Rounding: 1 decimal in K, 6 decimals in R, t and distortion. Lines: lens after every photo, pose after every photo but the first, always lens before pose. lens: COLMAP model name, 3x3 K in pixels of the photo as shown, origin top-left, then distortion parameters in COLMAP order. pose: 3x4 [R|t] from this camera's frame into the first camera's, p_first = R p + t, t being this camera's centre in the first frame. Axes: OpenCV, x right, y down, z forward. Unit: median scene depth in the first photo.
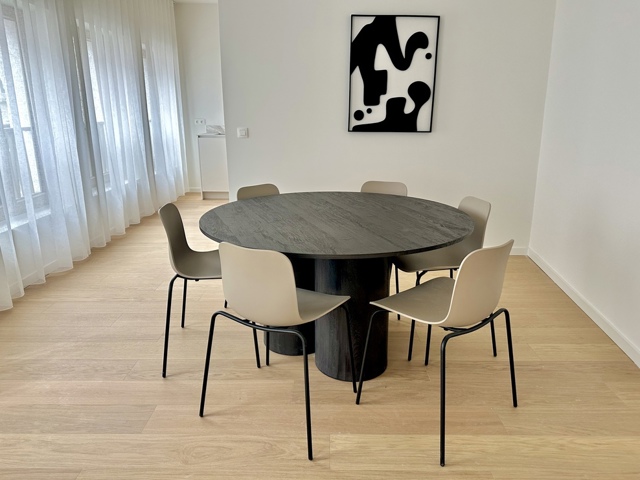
lens RADIAL K [[468.4, 0, 336.5], [0, 468.4, 231.3], [0, 0, 1]] dist [0.057343, -0.062132]
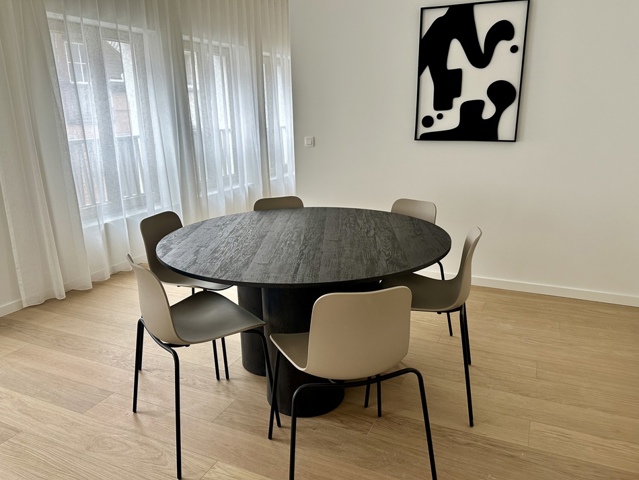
lens RADIAL K [[502.1, 0, 317.7], [0, 502.1, 243.6], [0, 0, 1]] dist [0.015379, -0.010130]
pose [[0.901525, 0.092642, -0.422695, 0.286189], [-0.086918, 0.995674, 0.032843, -0.034823], [0.423909, 0.007131, 0.905677, 0.069285]]
